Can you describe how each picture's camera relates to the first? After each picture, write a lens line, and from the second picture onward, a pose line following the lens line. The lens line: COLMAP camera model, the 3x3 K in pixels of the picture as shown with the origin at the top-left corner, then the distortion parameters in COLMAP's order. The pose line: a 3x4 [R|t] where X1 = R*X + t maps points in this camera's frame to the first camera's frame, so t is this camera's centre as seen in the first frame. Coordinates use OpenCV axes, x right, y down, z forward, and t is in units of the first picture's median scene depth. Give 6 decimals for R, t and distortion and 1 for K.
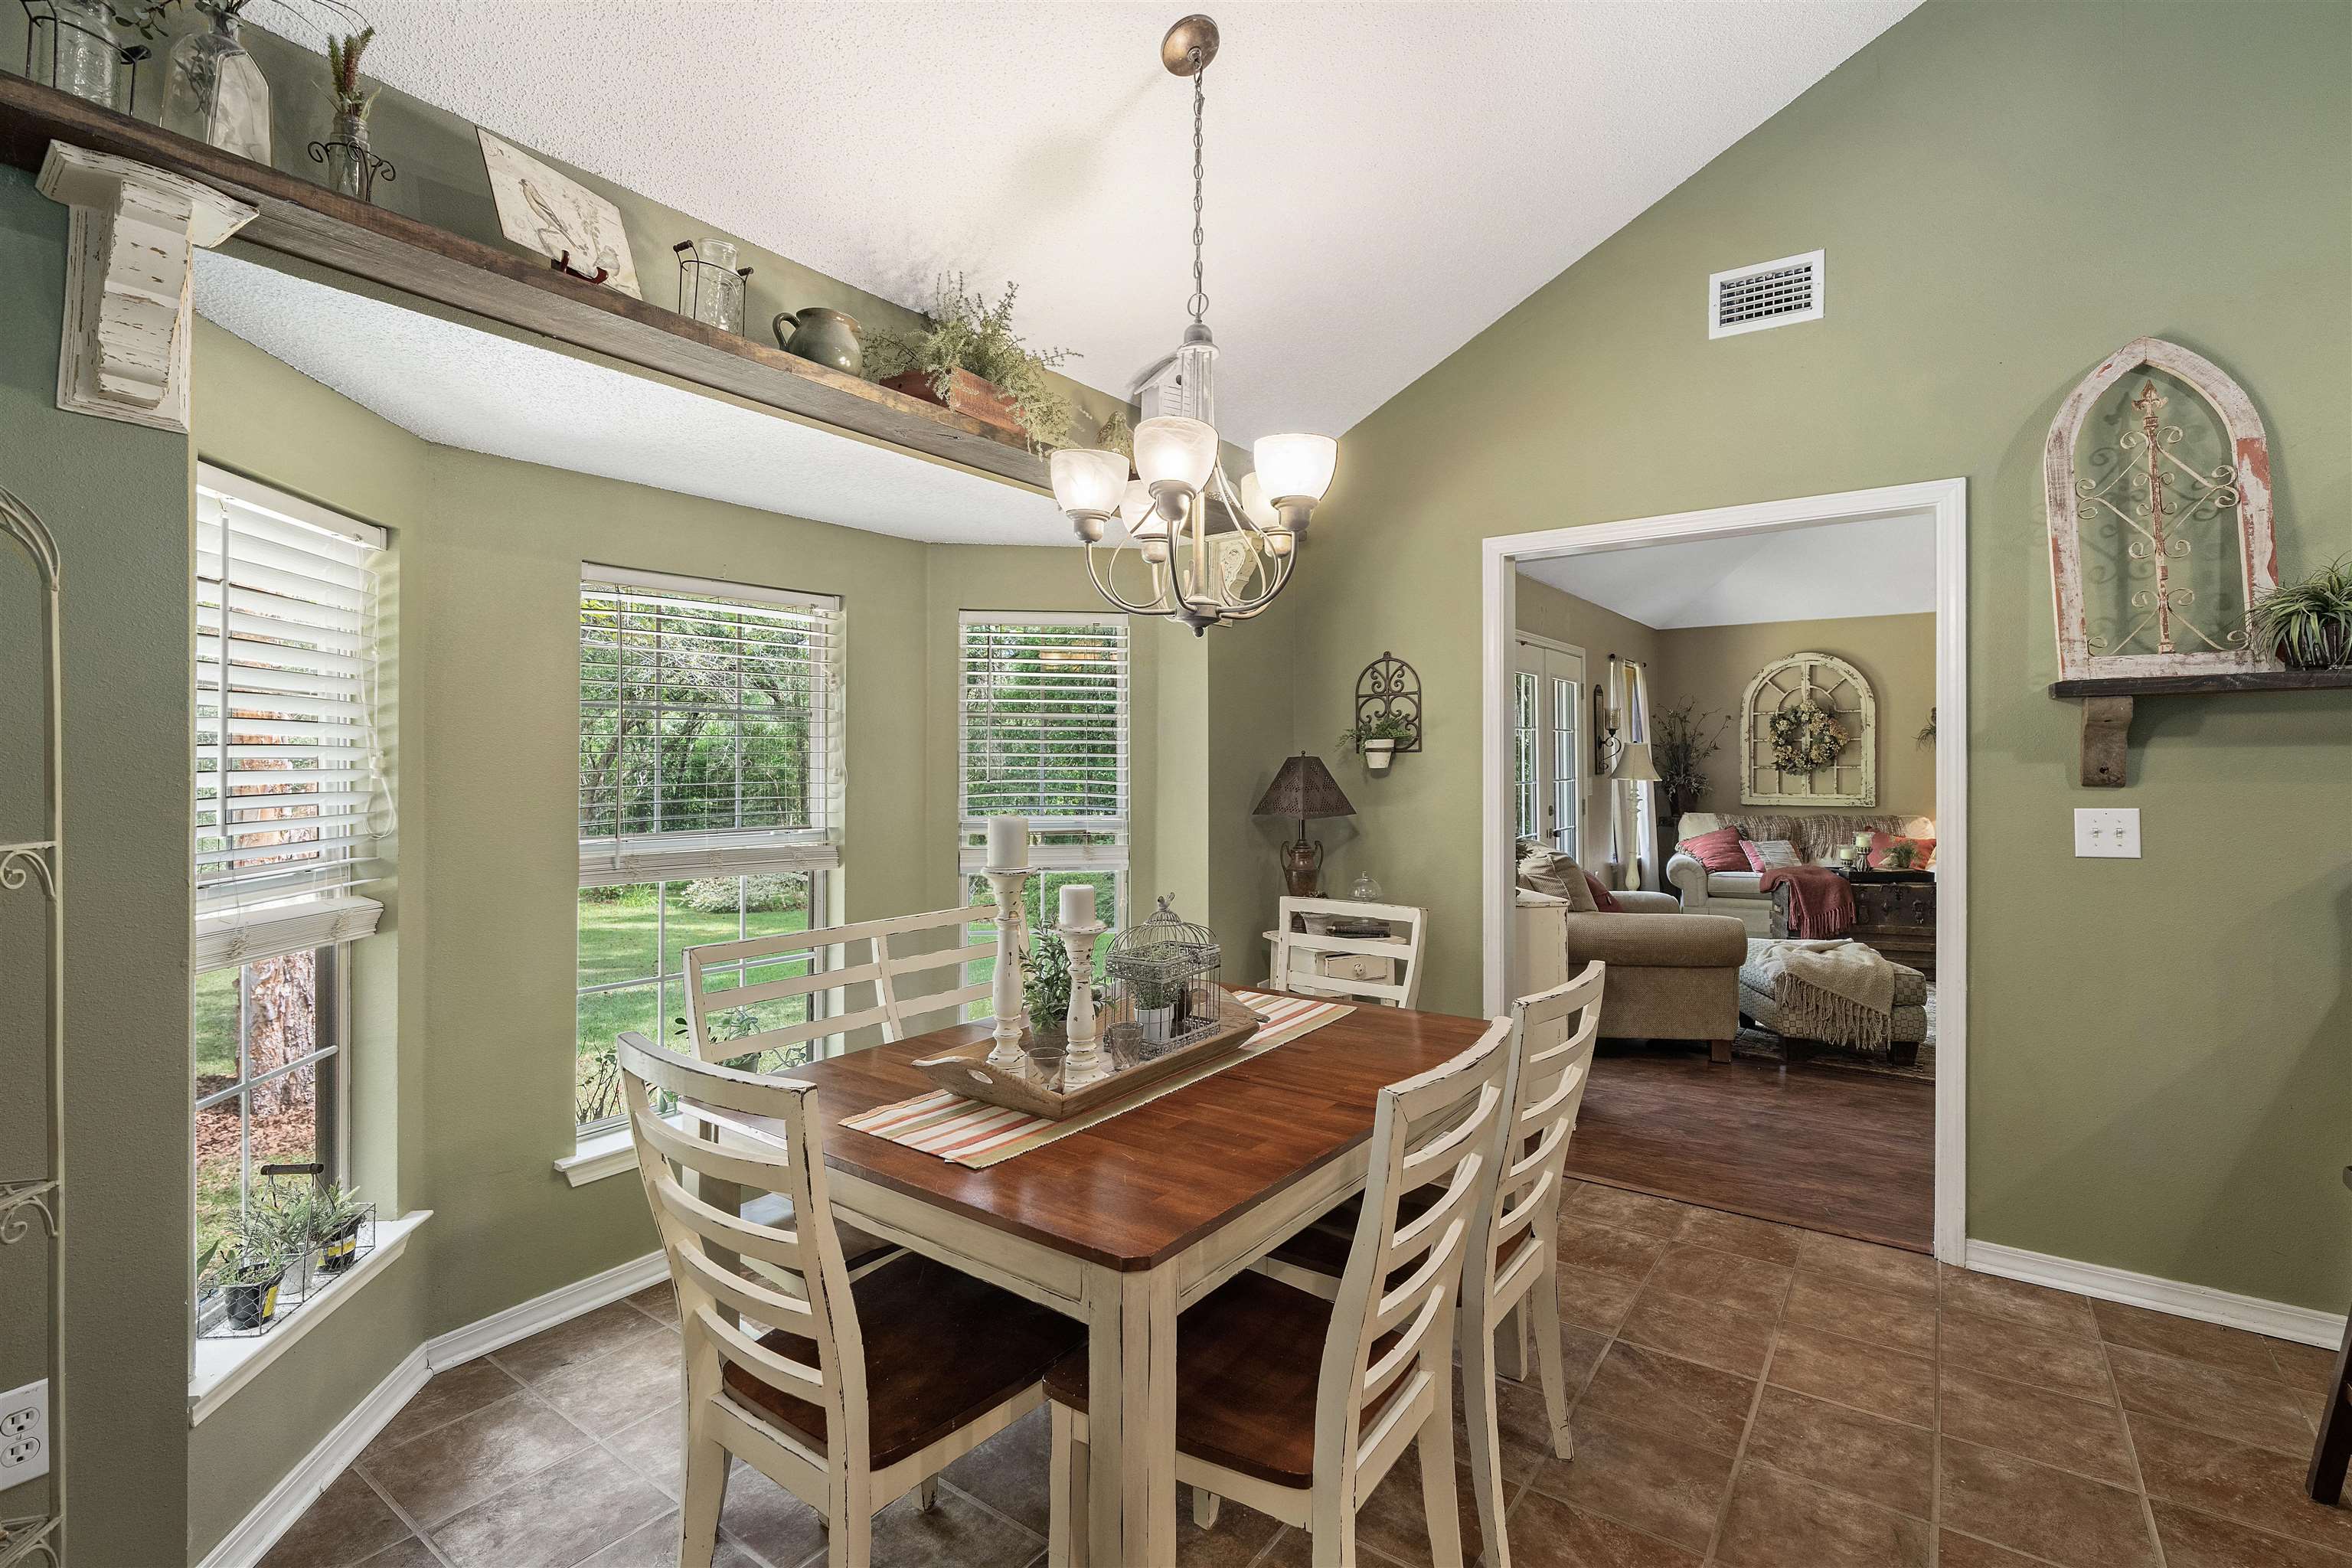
lens RADIAL K [[1060.1, 0, 1189.7], [0, 1060.1, 757.0], [0, 0, 1]] dist [-0.010879, 0.000918]
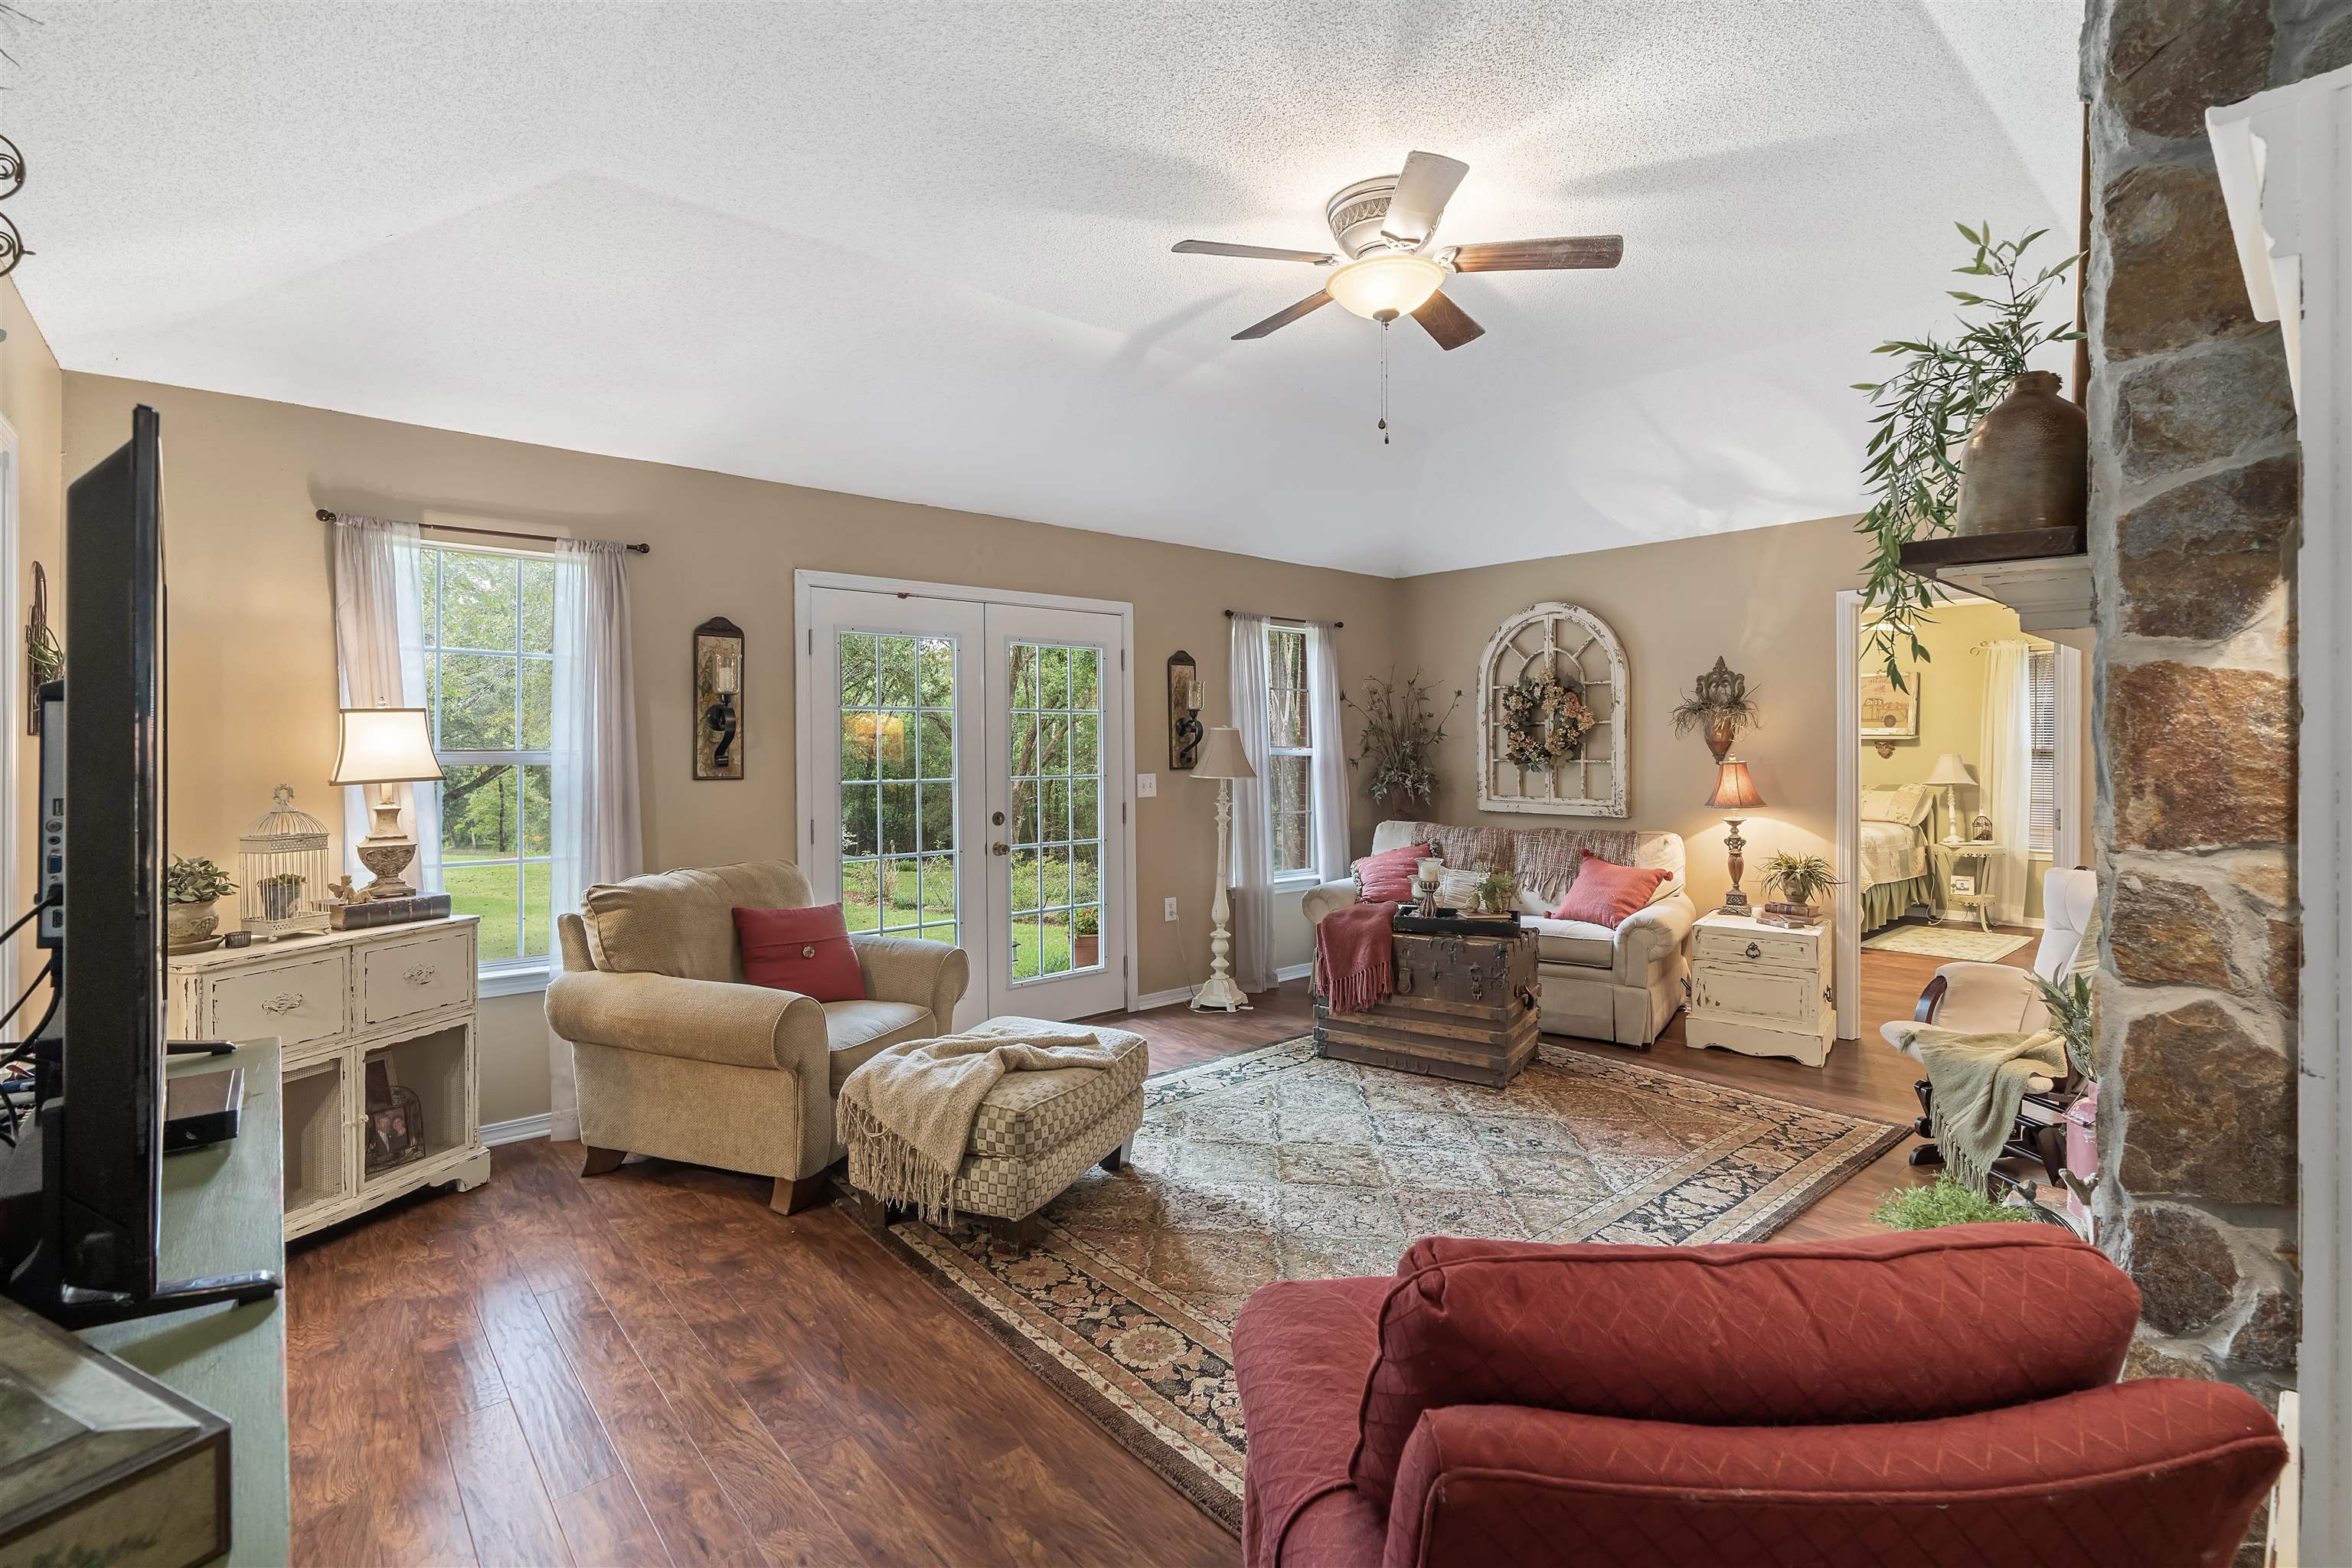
lens RADIAL K [[1072.6, 0, 1180.7], [0, 1072.6, 743.0], [0, 0, 1]] dist [-0.002230, 0.000654]
pose [[0.972524, -0.000615, -0.232802, 1.121442], [0.001446, 0.999993, 0.003399, -0.011665], [0.232798, -0.003642, 0.972518, 0.498688]]
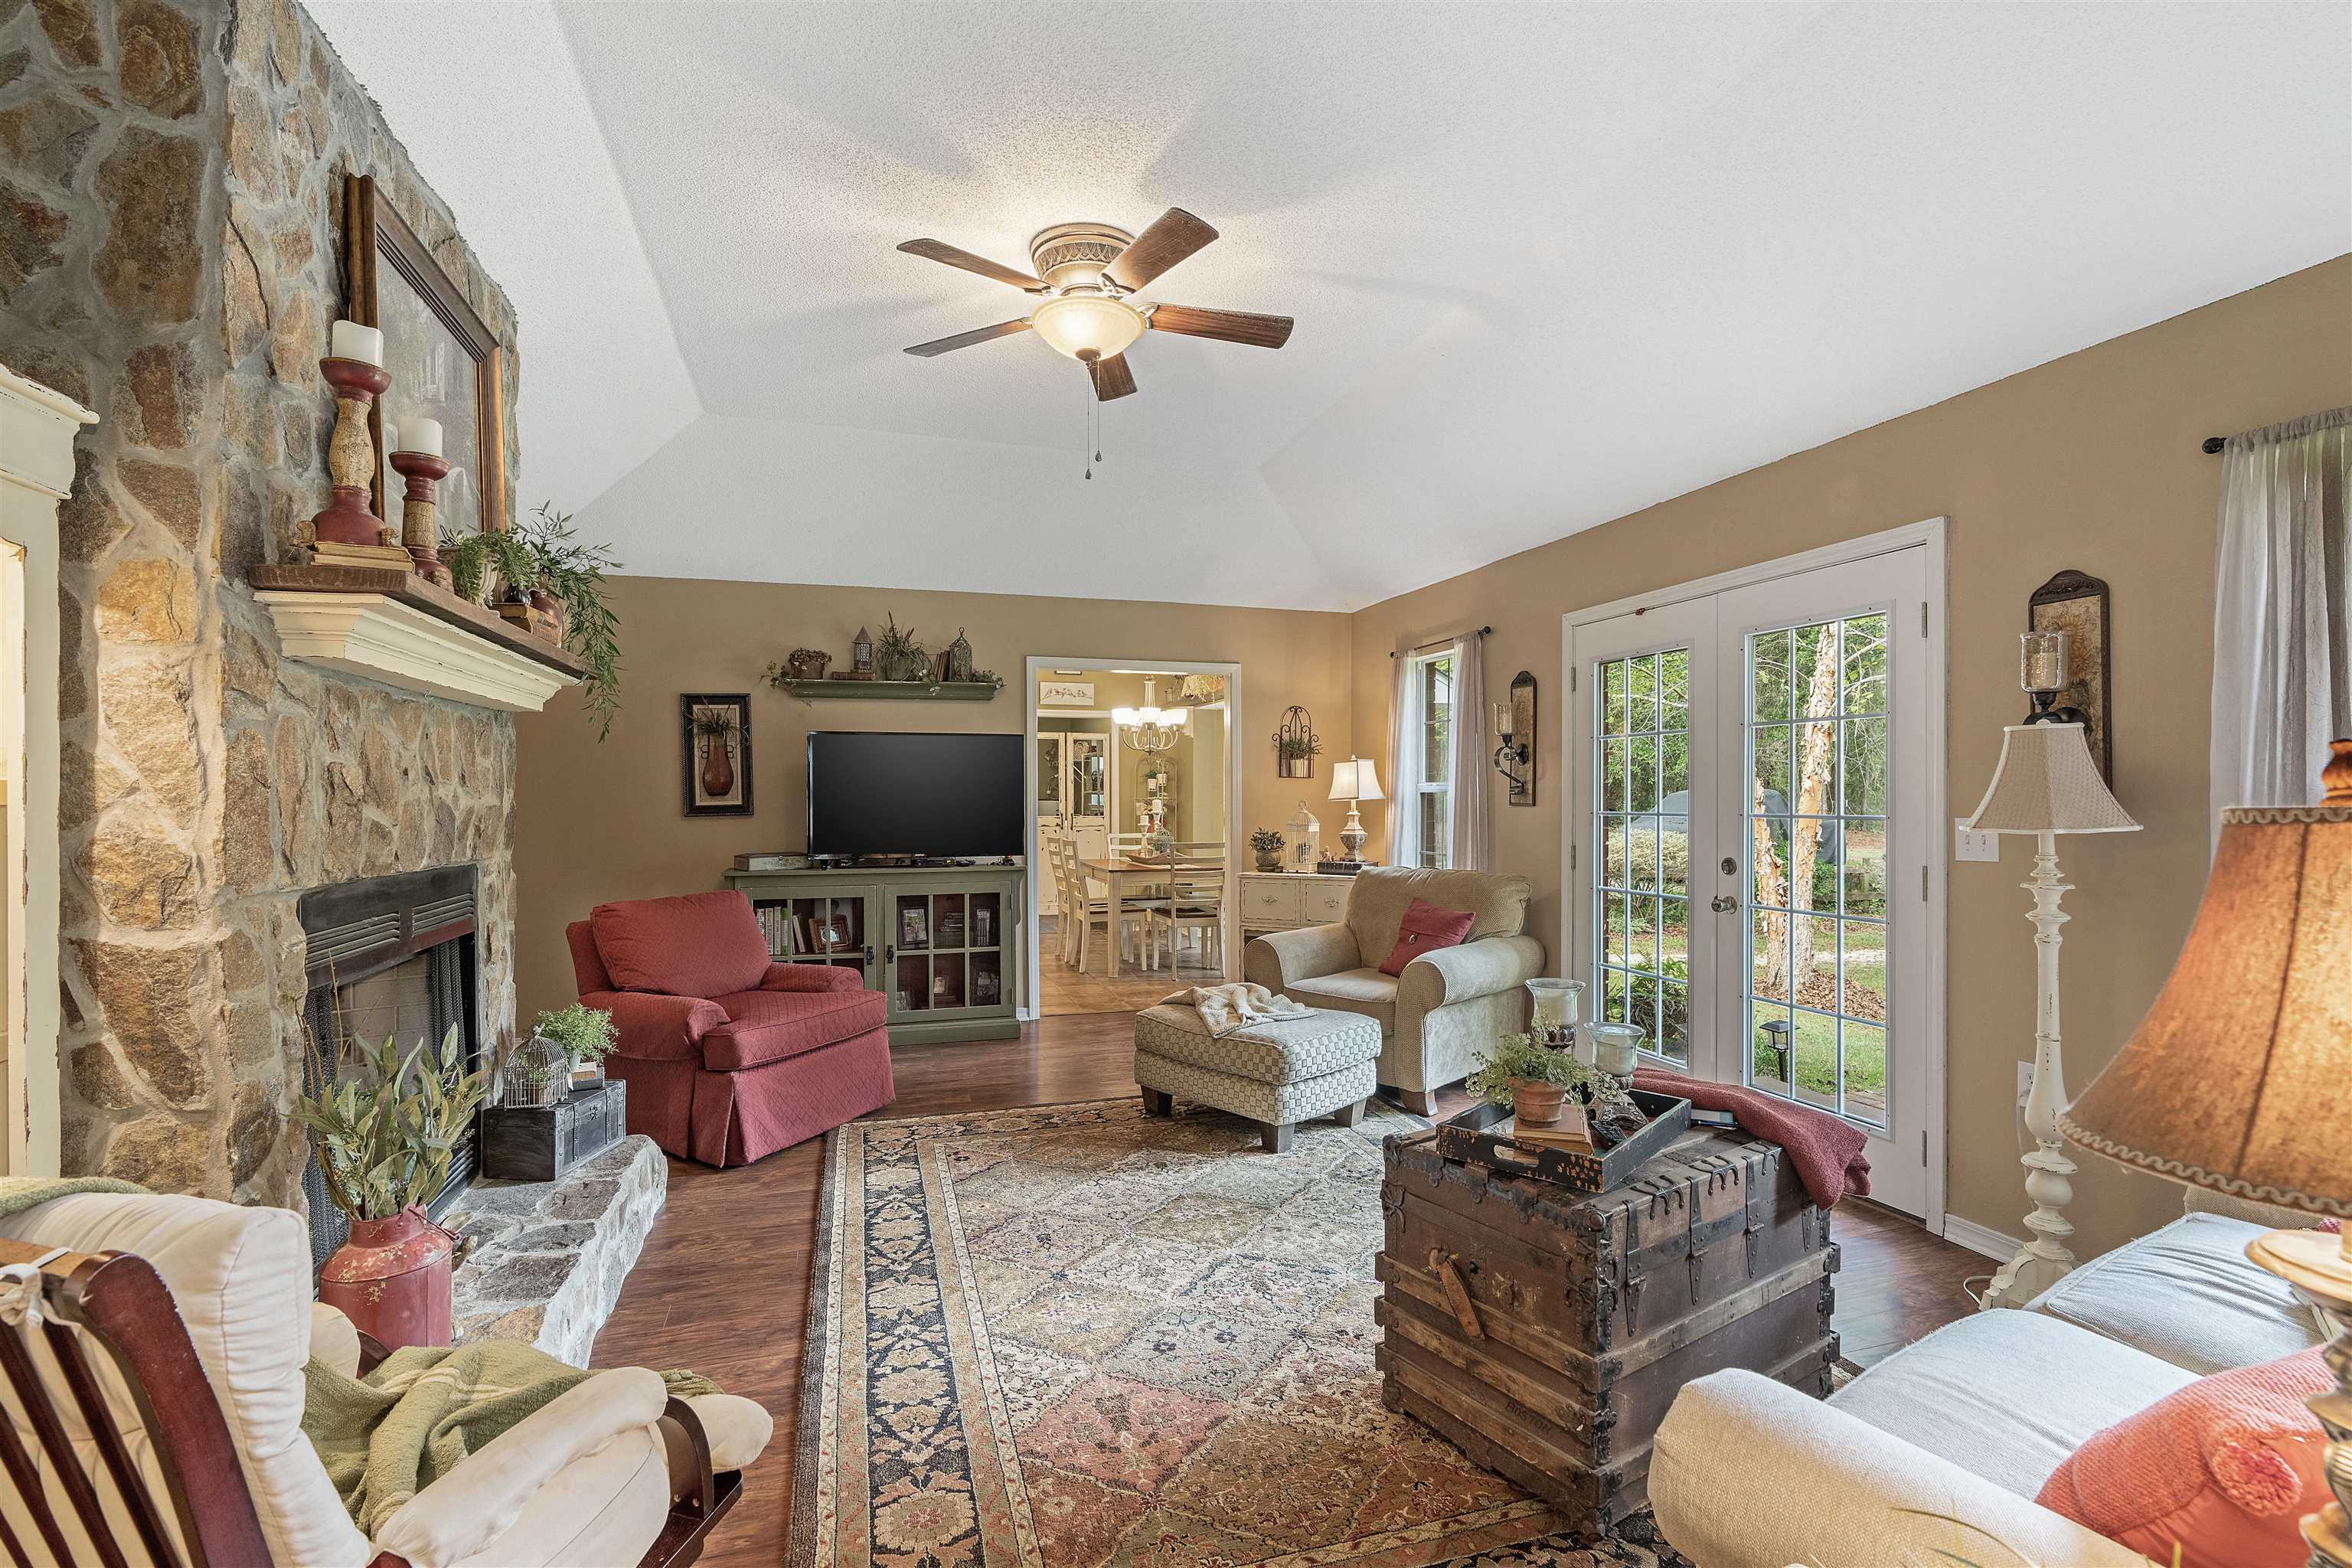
lens RADIAL K [[1078.9, 0, 1176.0], [0, 1078.9, 784.0], [0, 0, 1]] dist [0.001989, 0.000478]
pose [[-0.606215, -0.004966, -0.795285, 1.740211], [0.006797, 0.999912, -0.011424, 0.015038], [0.795272, -0.012331, -0.606127, 1.946694]]
